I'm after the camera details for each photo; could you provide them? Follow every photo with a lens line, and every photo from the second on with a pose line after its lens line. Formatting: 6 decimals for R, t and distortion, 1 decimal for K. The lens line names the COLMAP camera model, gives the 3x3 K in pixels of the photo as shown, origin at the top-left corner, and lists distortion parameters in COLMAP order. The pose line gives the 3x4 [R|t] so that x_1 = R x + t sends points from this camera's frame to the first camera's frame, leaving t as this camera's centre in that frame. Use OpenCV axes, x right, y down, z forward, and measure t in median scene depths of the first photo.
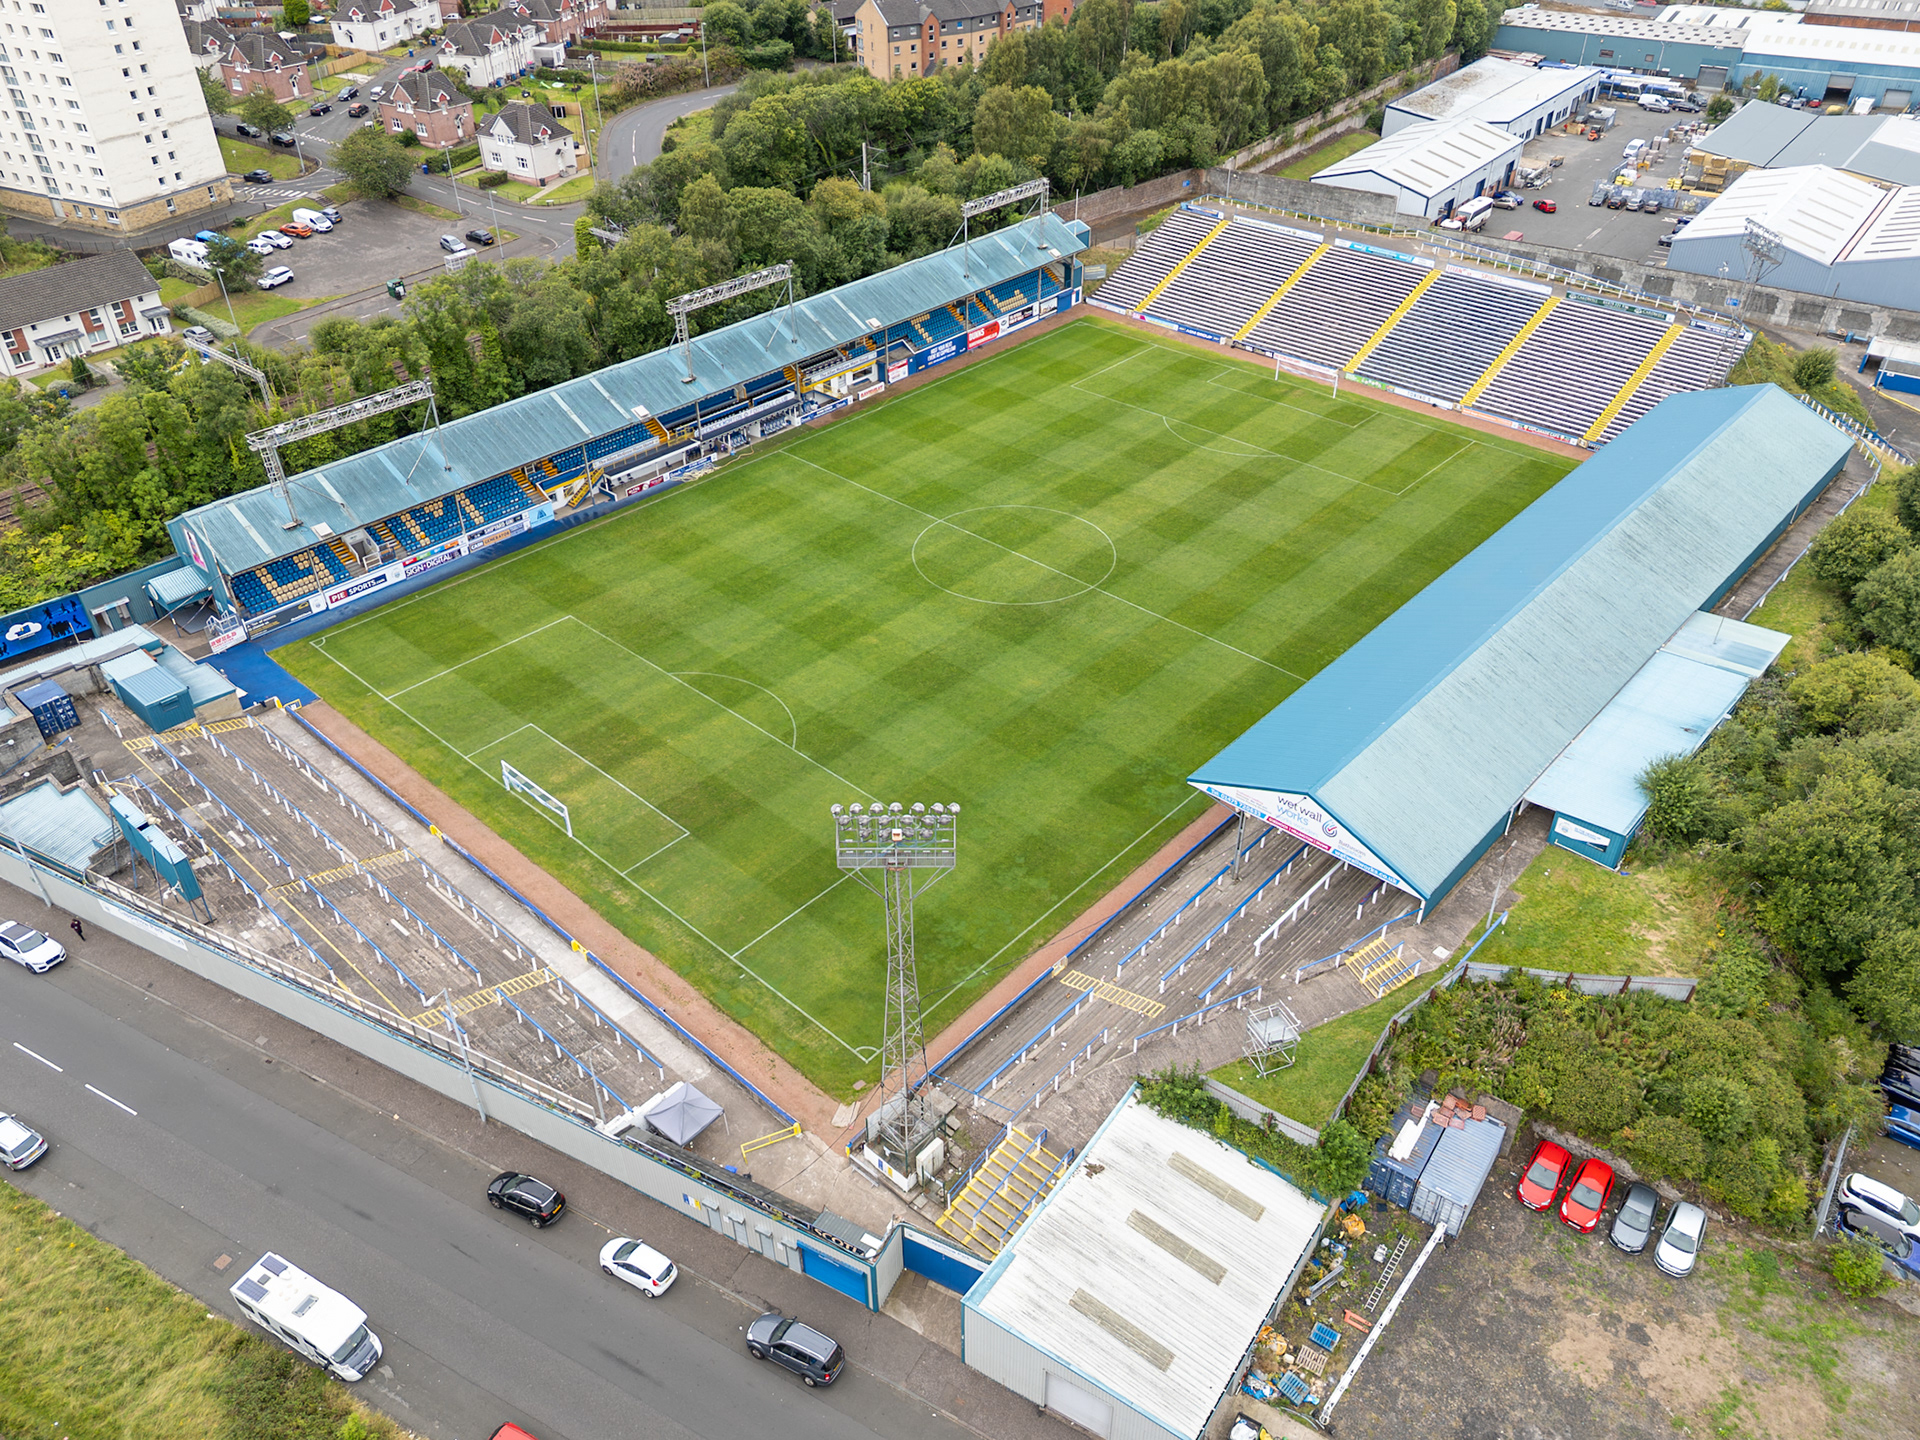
lens RADIAL K [[1422.4, 0, 960.0], [0, 1422.4, 720.0], [0, 0, 1]] dist [0.029972, -0.007224]
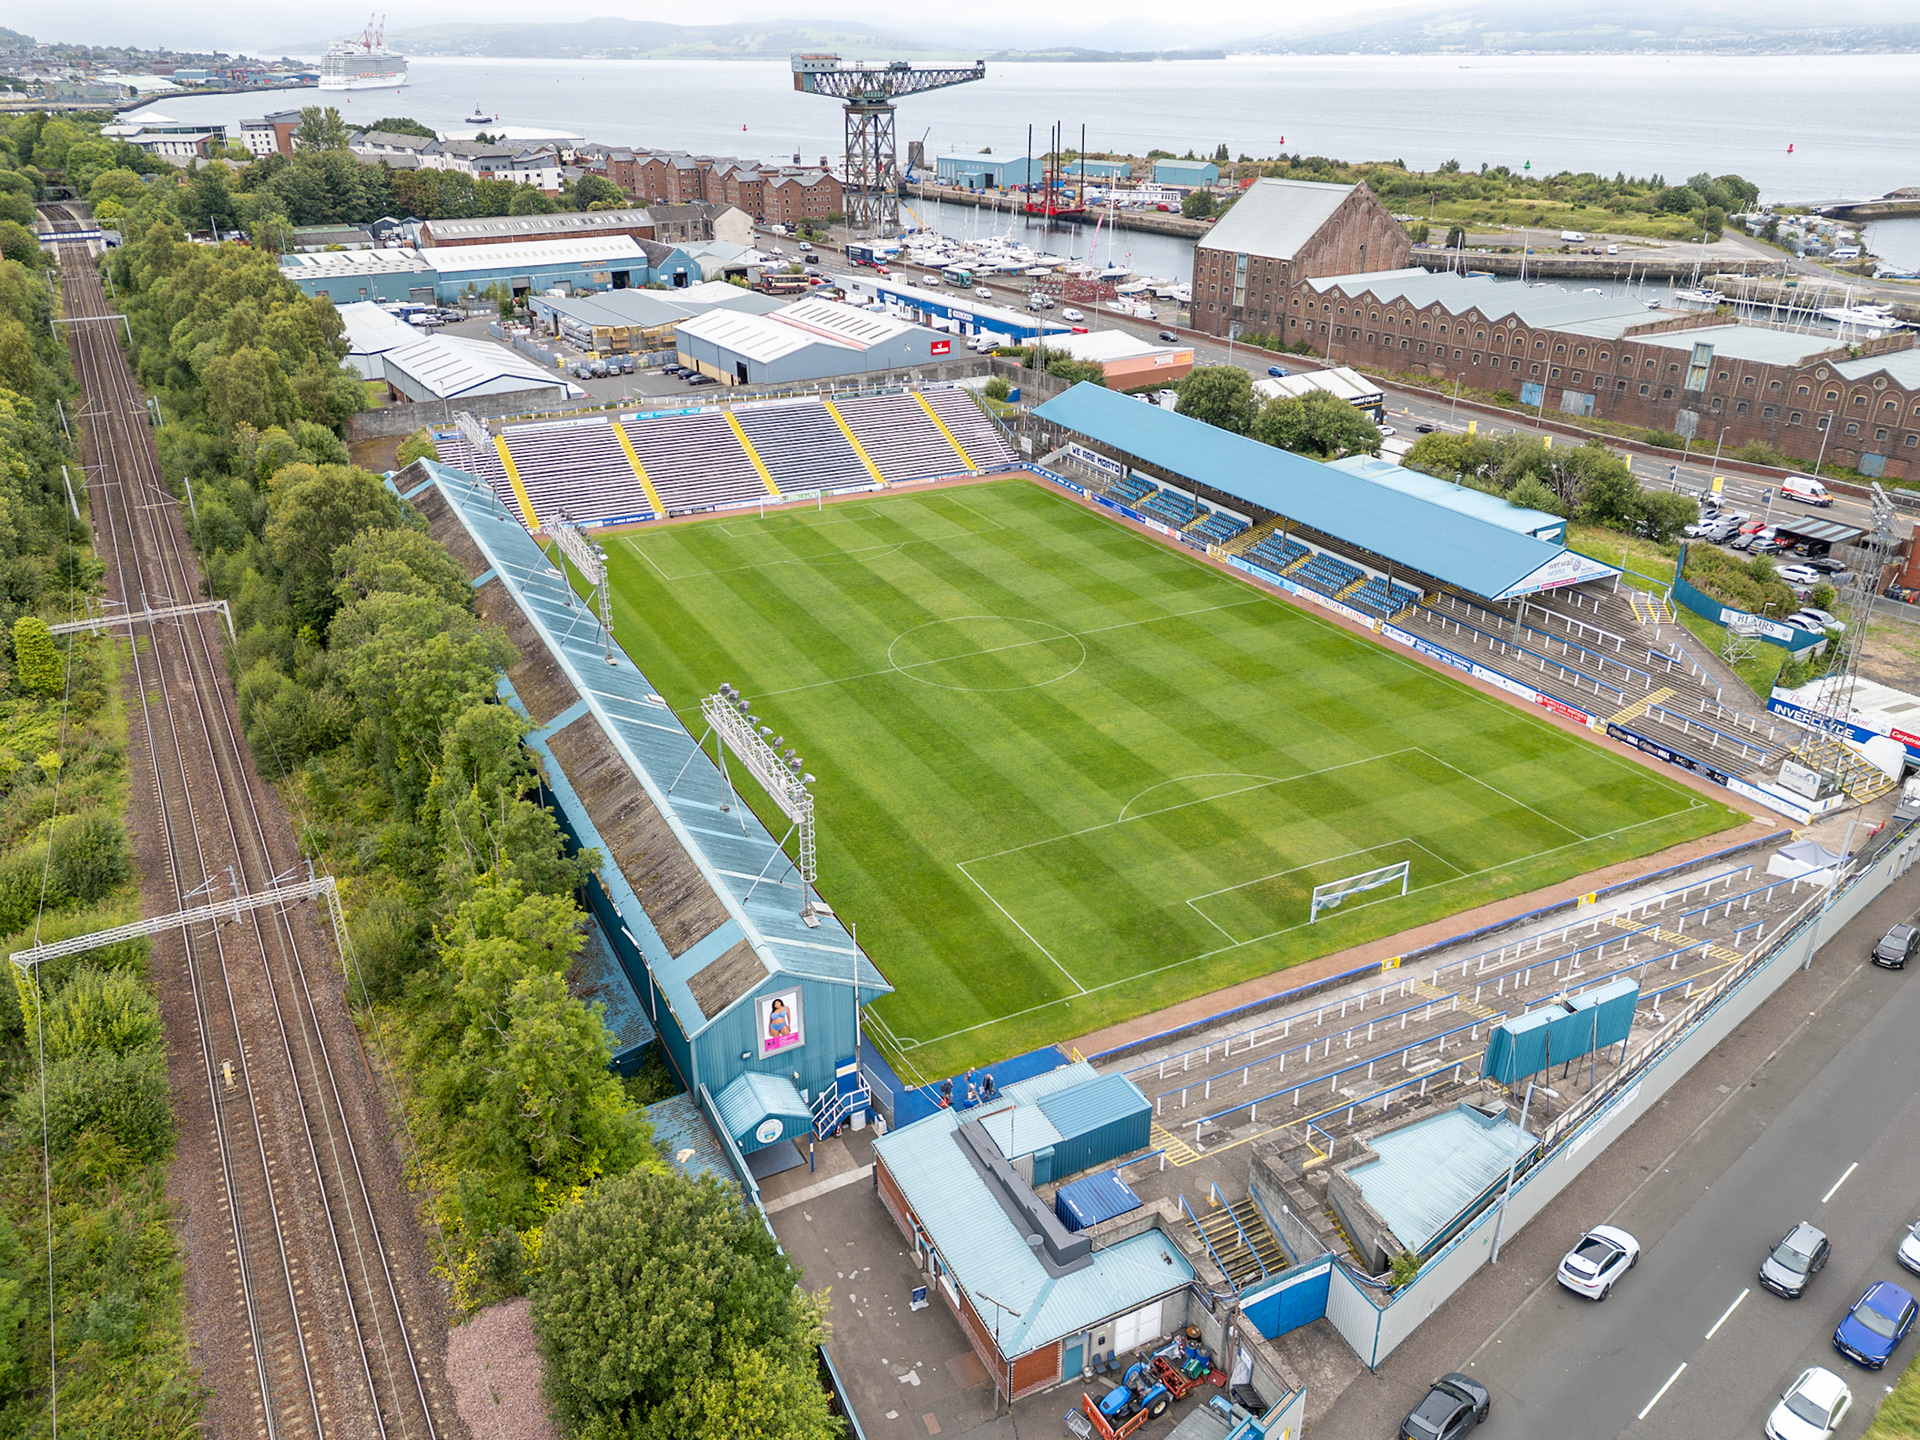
lens RADIAL K [[1422.4, 0, 960.0], [0, 1422.4, 720.0], [0, 0, 1]] dist [0.029972, -0.007224]
pose [[0.362195, -0.393452, 0.844992, -0.723789], [0.540074, 0.827448, 0.153787, -0.207640], [-0.759694, 0.400657, 0.512190, 0.423335]]
